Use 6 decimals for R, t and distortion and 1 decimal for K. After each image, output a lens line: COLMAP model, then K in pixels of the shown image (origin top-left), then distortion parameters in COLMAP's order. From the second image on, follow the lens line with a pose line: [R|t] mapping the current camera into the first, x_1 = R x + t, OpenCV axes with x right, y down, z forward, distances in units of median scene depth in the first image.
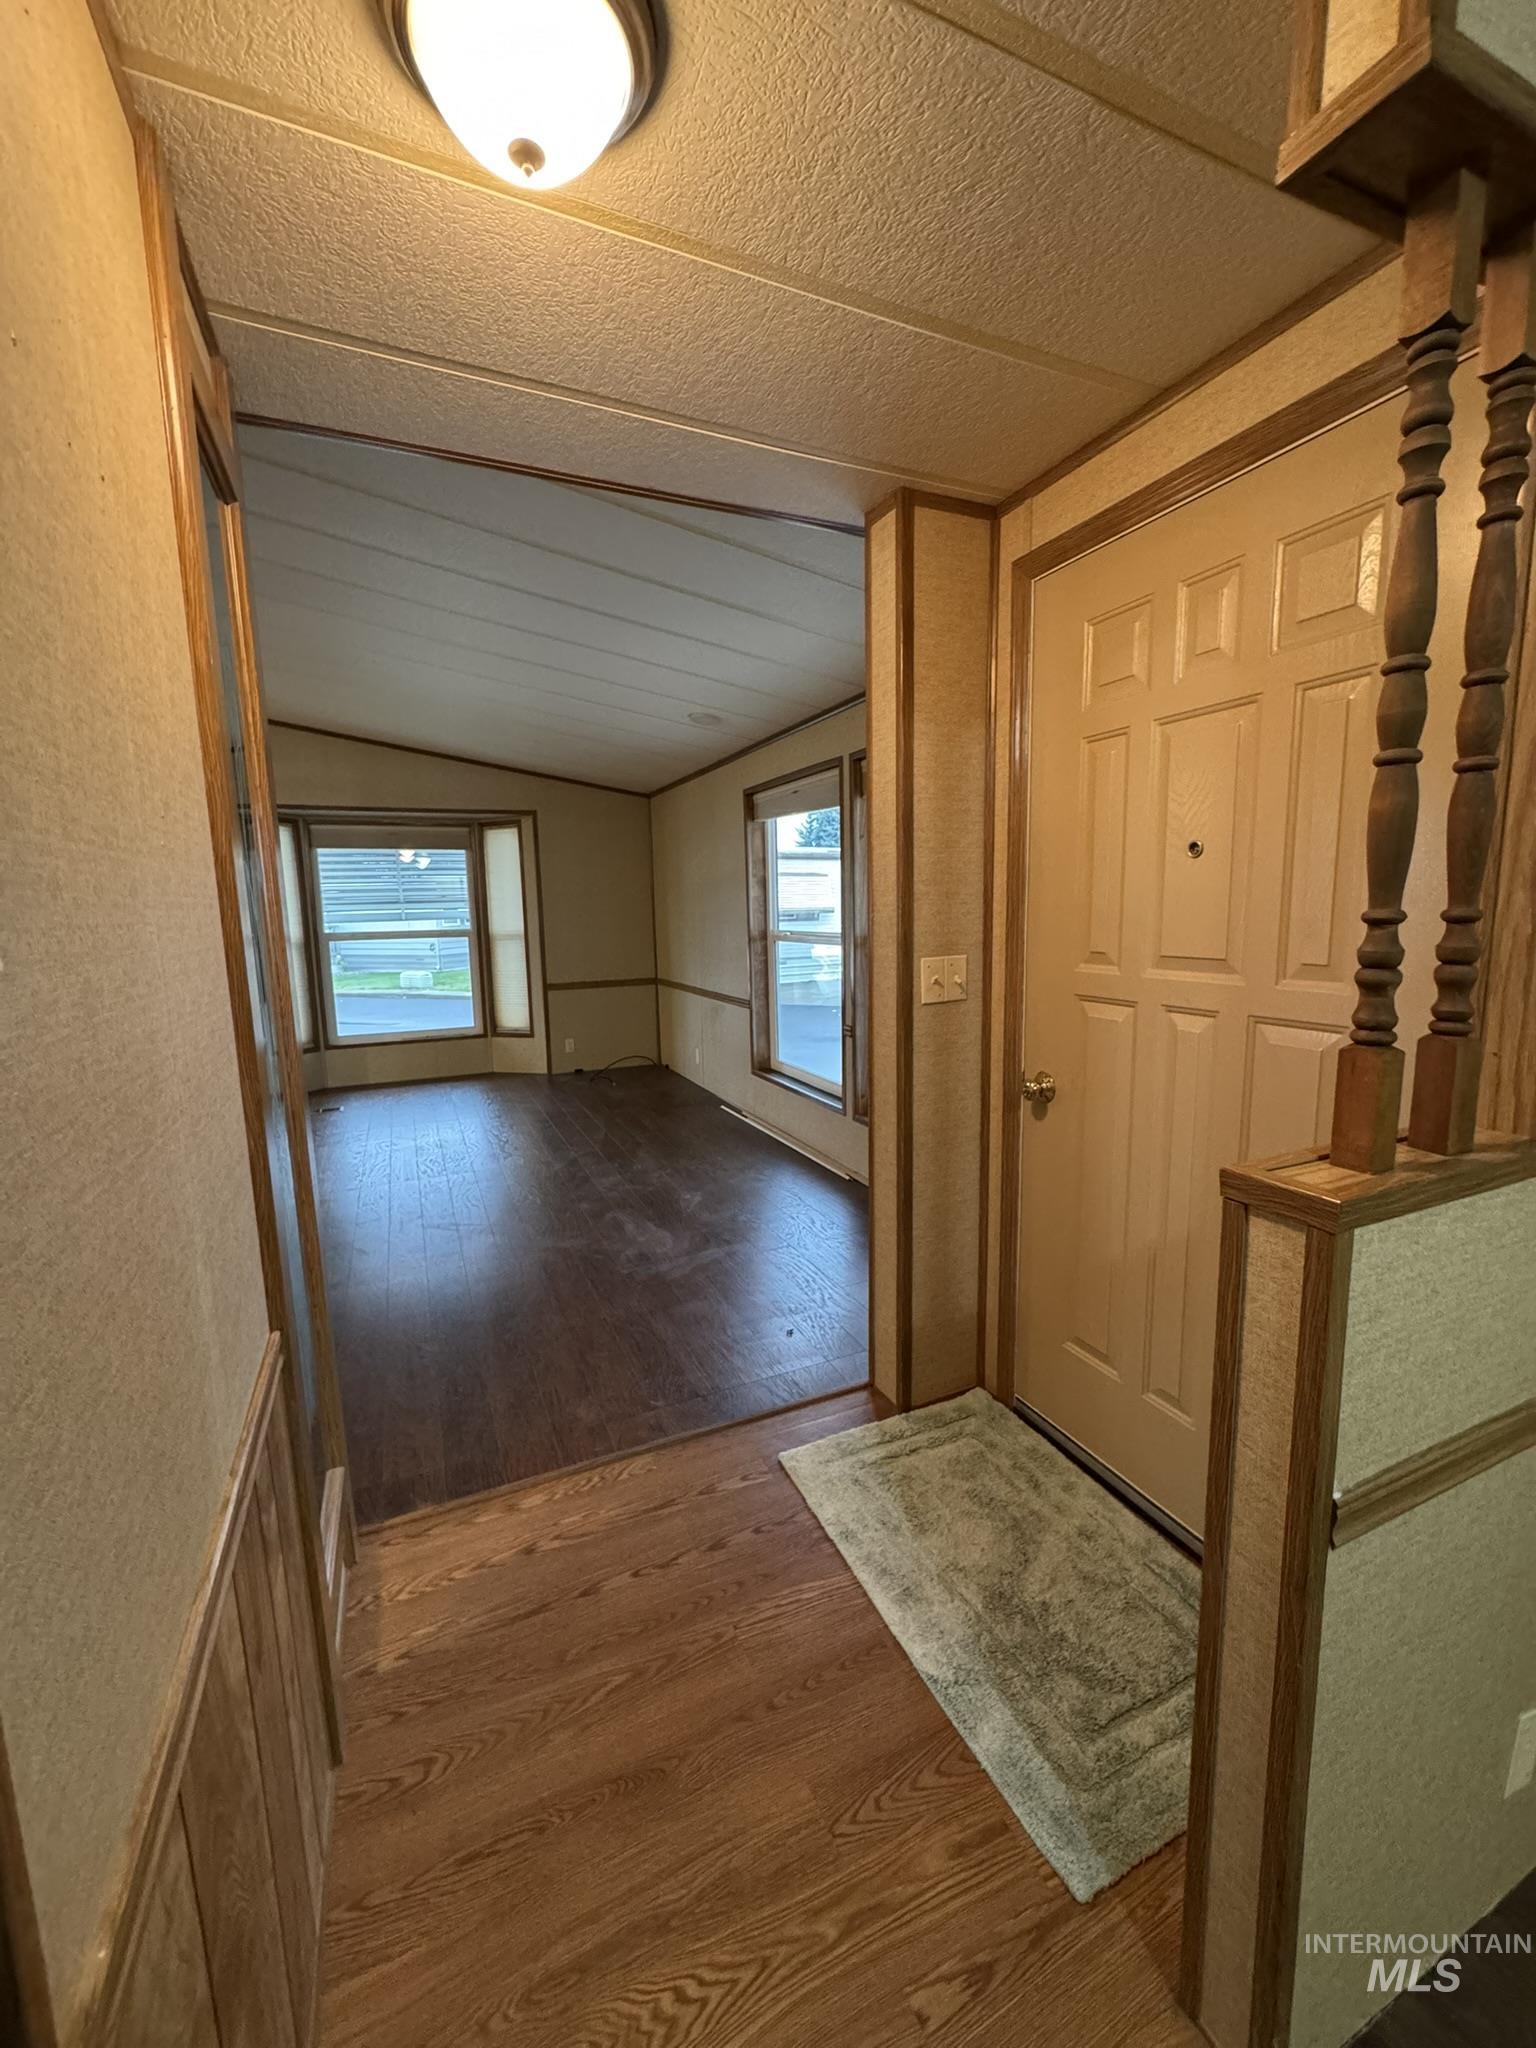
lens RADIAL K [[819.5, 0, 772.0], [0, 819.5, 1017.4], [0, 0, 1]] dist [-0.002406, 0.000562]
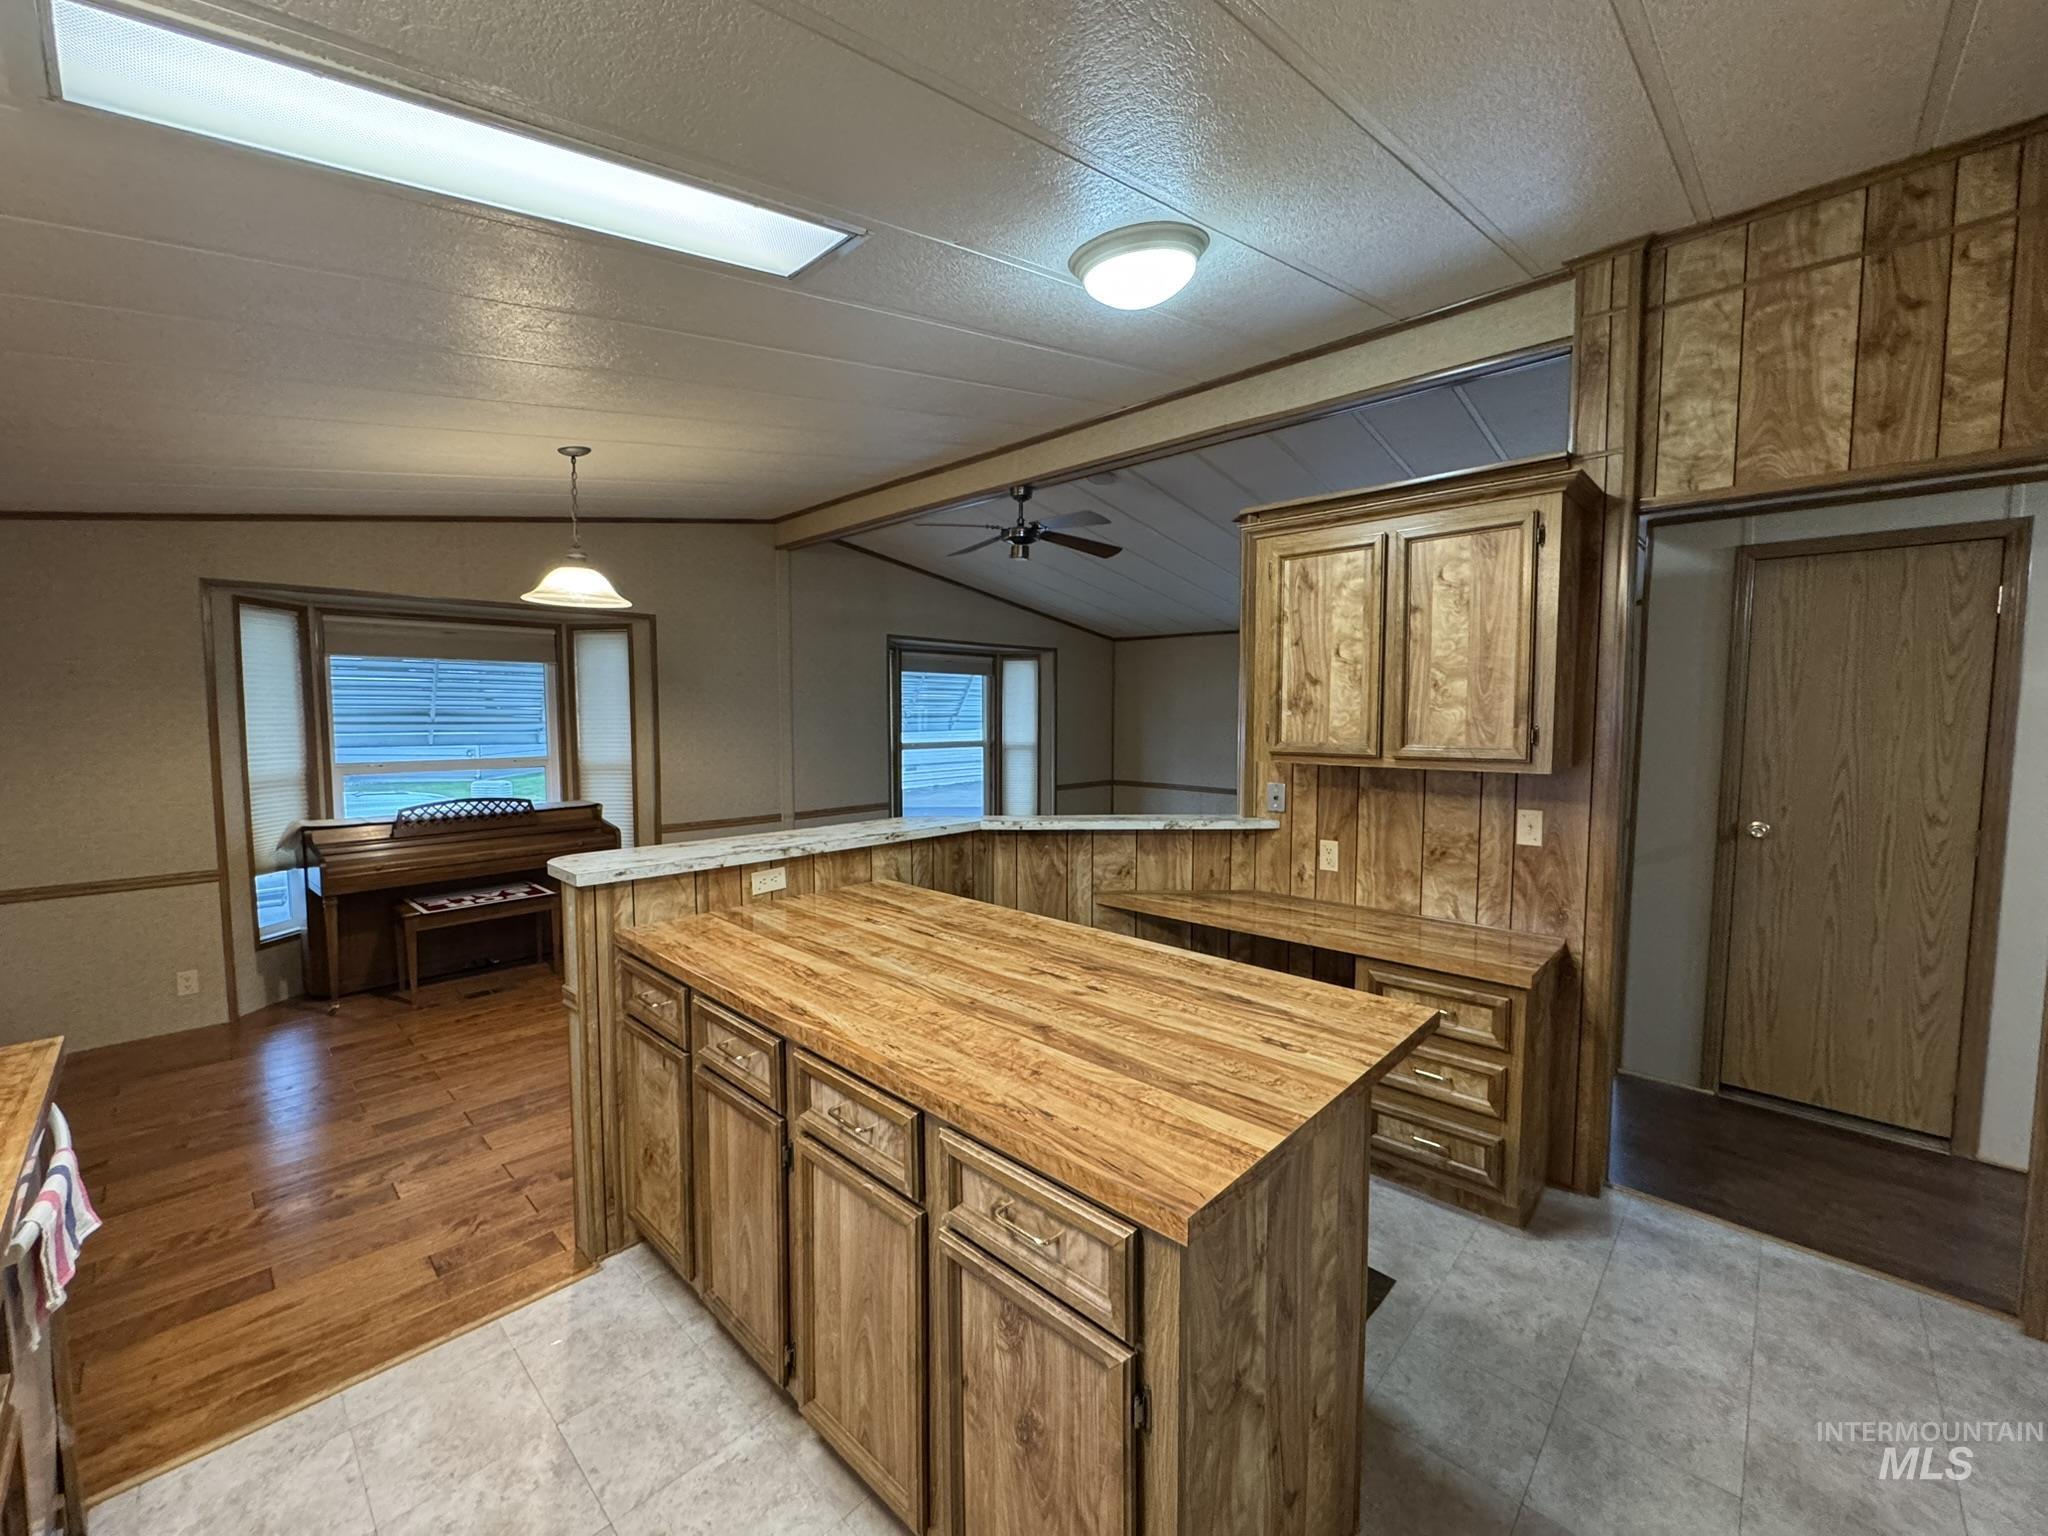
lens RADIAL K [[819.5, 0, 1019.8], [0, 819.5, 762.6], [0, 0, 1]] dist [-0.002406, 0.000562]
pose [[0.929305, -0.004560, 0.369286, -0.990522], [0.033889, 0.996758, -0.072973, 0.017394], [-0.367756, 0.080329, 0.926446, -0.168227]]
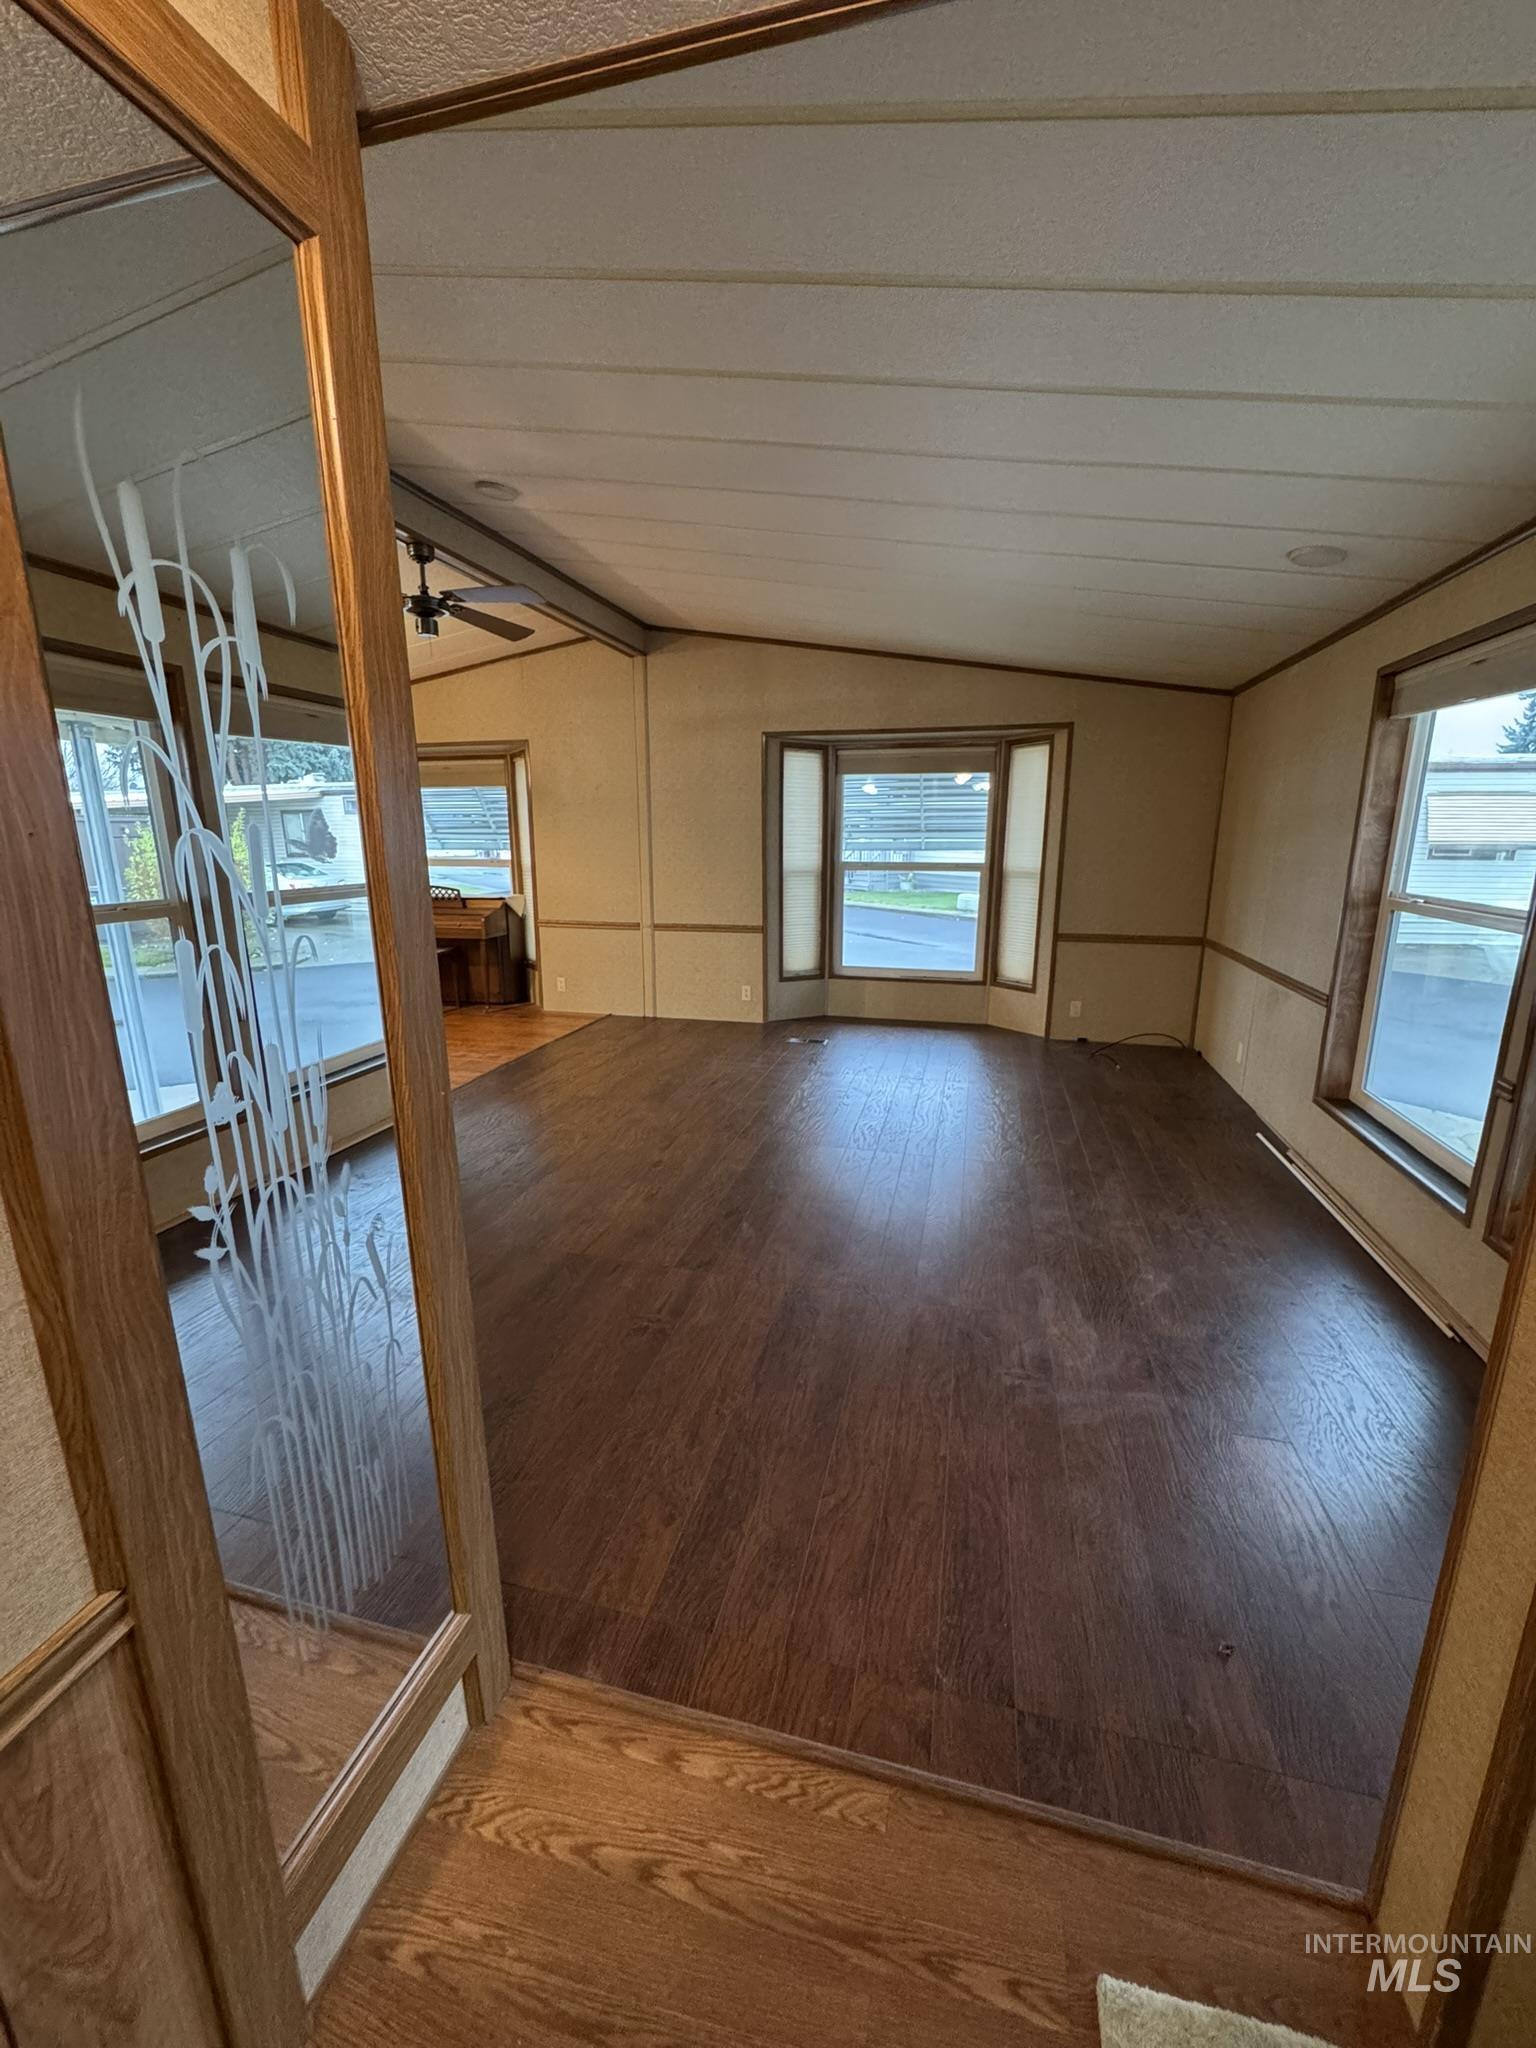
lens RADIAL K [[819.5, 0, 771.2], [0, 819.5, 1019.9], [0, 0, 1]] dist [-0.002406, 0.000562]
pose [[0.780704, 0.159408, -0.604227, 0.023921], [-0.100146, 0.986335, 0.130822, -0.042405], [0.616824, -0.041622, 0.786000, 0.188670]]
